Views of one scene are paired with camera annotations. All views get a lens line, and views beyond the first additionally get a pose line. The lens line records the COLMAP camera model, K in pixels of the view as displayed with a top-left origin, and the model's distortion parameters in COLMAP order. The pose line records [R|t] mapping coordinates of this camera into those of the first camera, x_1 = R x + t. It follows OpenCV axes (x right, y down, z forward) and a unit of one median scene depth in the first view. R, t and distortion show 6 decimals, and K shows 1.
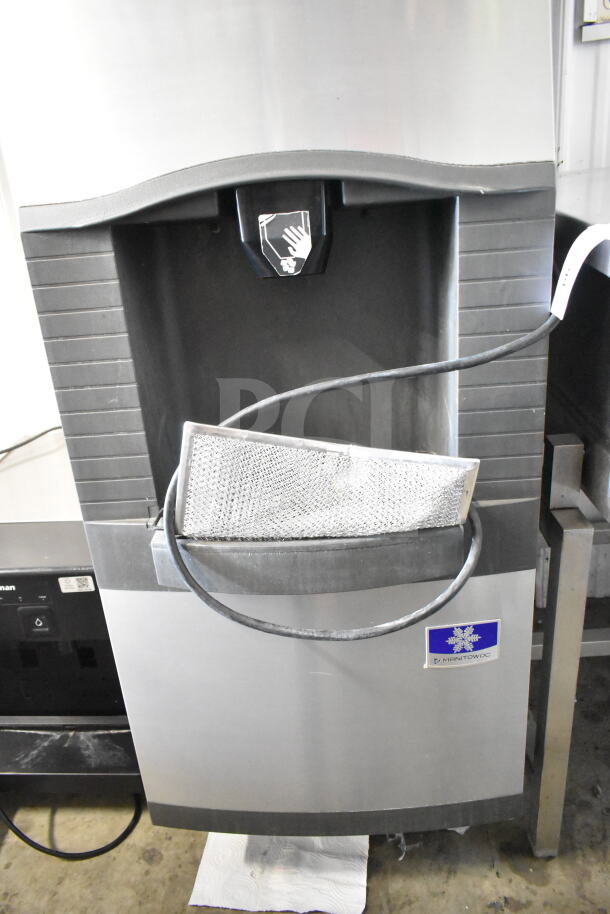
lens RADIAL K [[699.5, 0, 302.5], [0, 699.5, 460.8], [0, 0, 1]] dist [-0.007507, 0.000698]
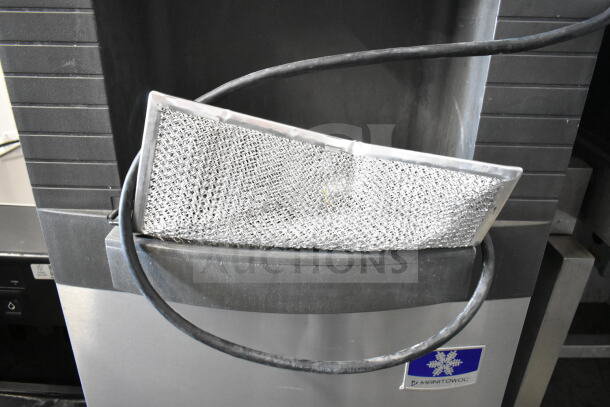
lens RADIAL K [[466.8, 0, 304.7], [0, 466.8, 204.9], [0, 0, 1]] dist [-0.007507, 0.000698]
pose [[0.994971, 0.080291, 0.059892, -0.016033], [-0.082966, 0.995598, 0.043603, 0.032601], [-0.056127, -0.048353, 0.997252, 0.437677]]
